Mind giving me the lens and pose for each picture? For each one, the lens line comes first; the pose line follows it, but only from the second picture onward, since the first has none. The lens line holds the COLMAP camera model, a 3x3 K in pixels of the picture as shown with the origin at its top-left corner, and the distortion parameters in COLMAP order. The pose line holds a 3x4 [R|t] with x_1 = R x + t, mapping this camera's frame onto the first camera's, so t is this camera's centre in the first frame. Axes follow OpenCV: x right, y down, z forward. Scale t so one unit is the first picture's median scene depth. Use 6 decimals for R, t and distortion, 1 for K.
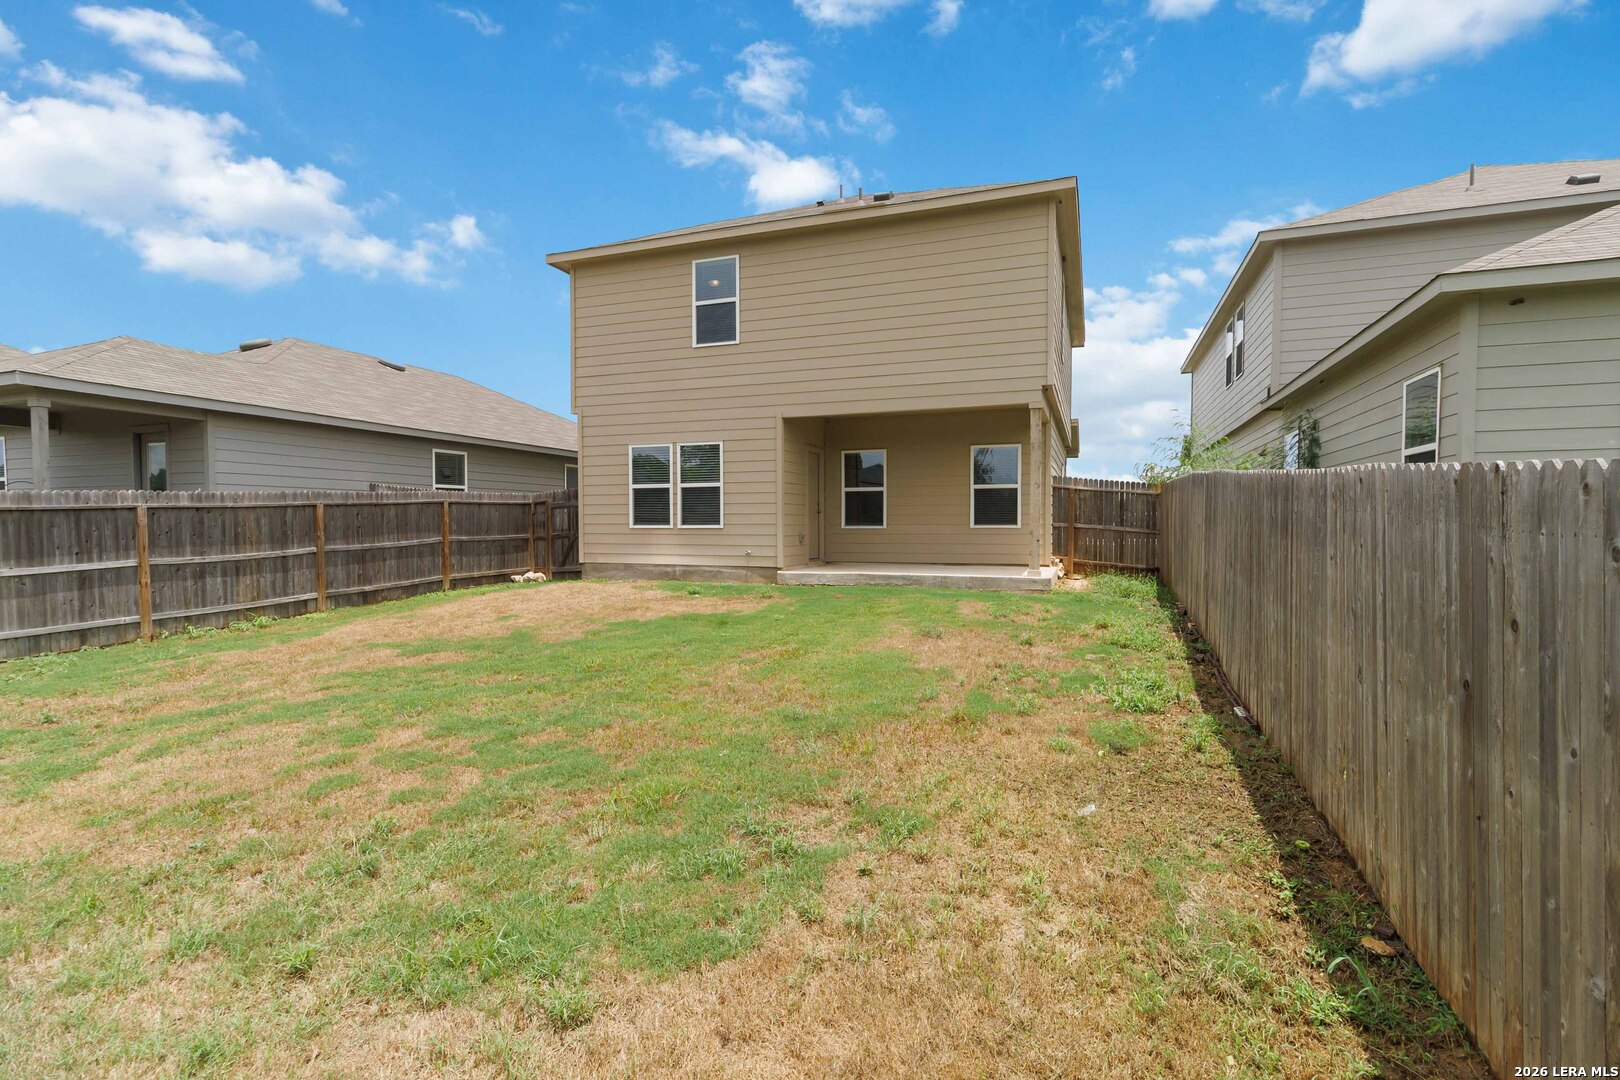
lens RADIAL K [[771.7, 0, 793.5], [0, 771.7, 525.7], [0, 0, 1]] dist [-0.008355, 0.005025]
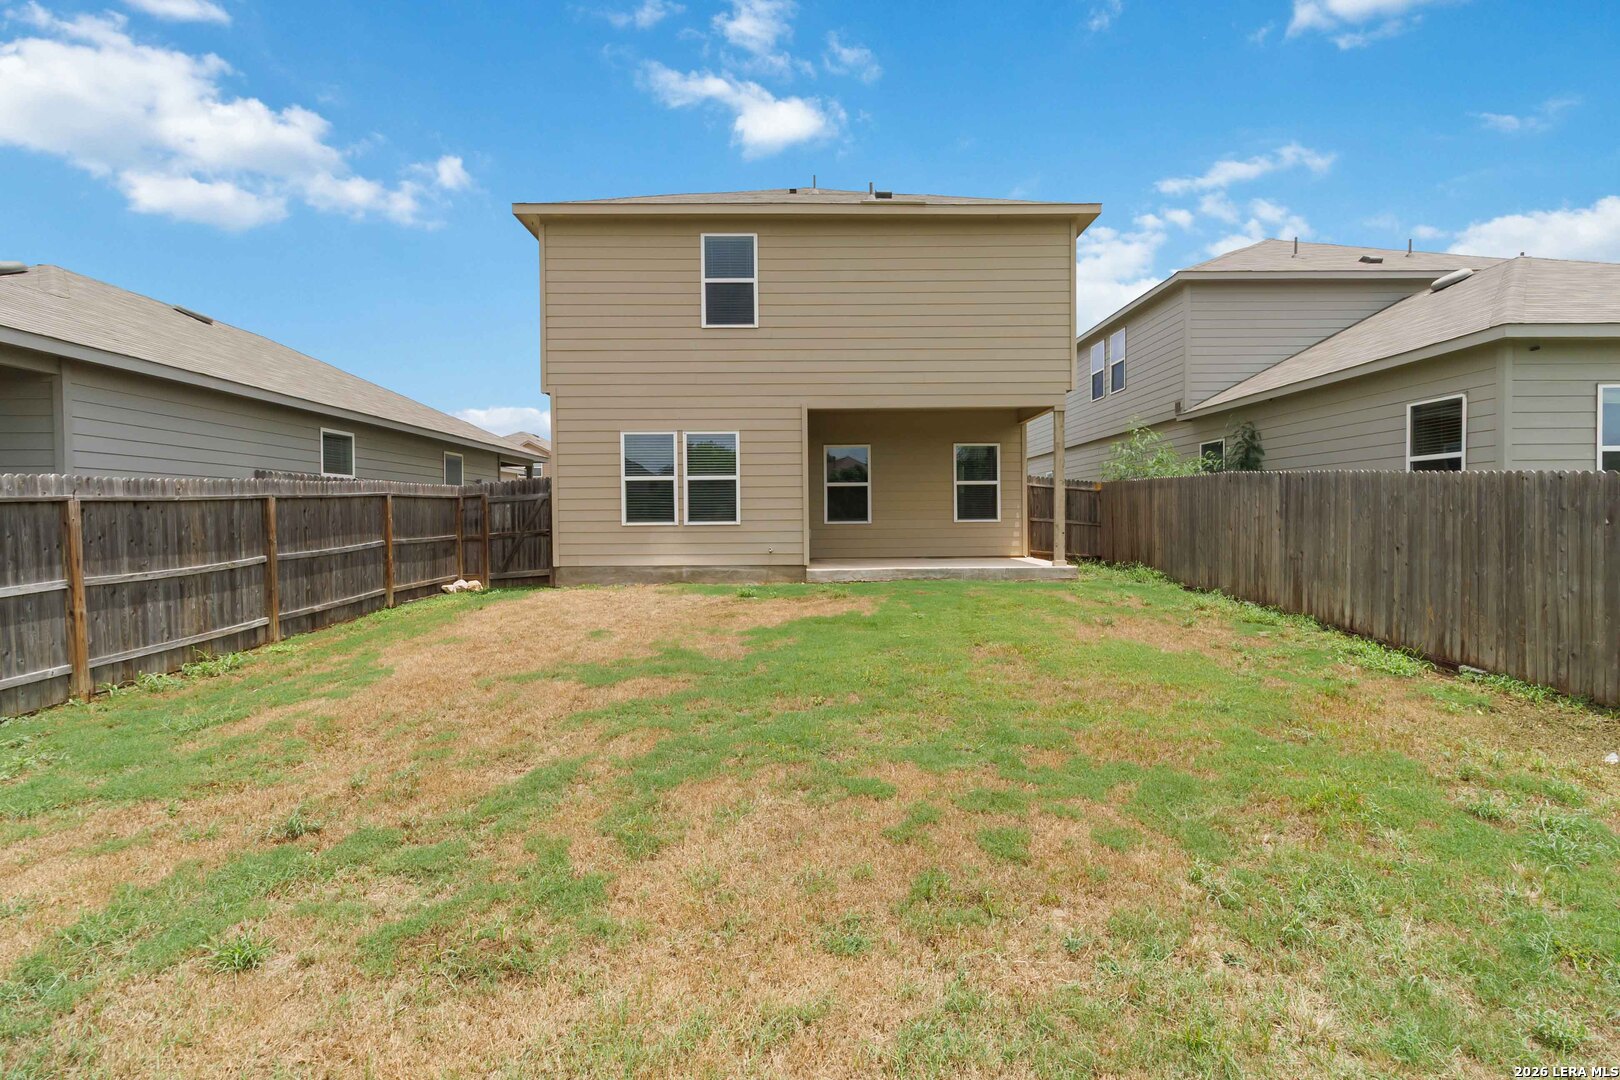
lens RADIAL K [[771.7, 0, 809.9], [0, 771.7, 513.4], [0, 0, 1]] dist [-0.008355, 0.005025]
pose [[0.929580, -0.003975, 0.368599, -0.358876], [0.008293, 0.999914, -0.010129, -0.000328], [-0.368527, 0.012473, 0.929533, 0.108064]]
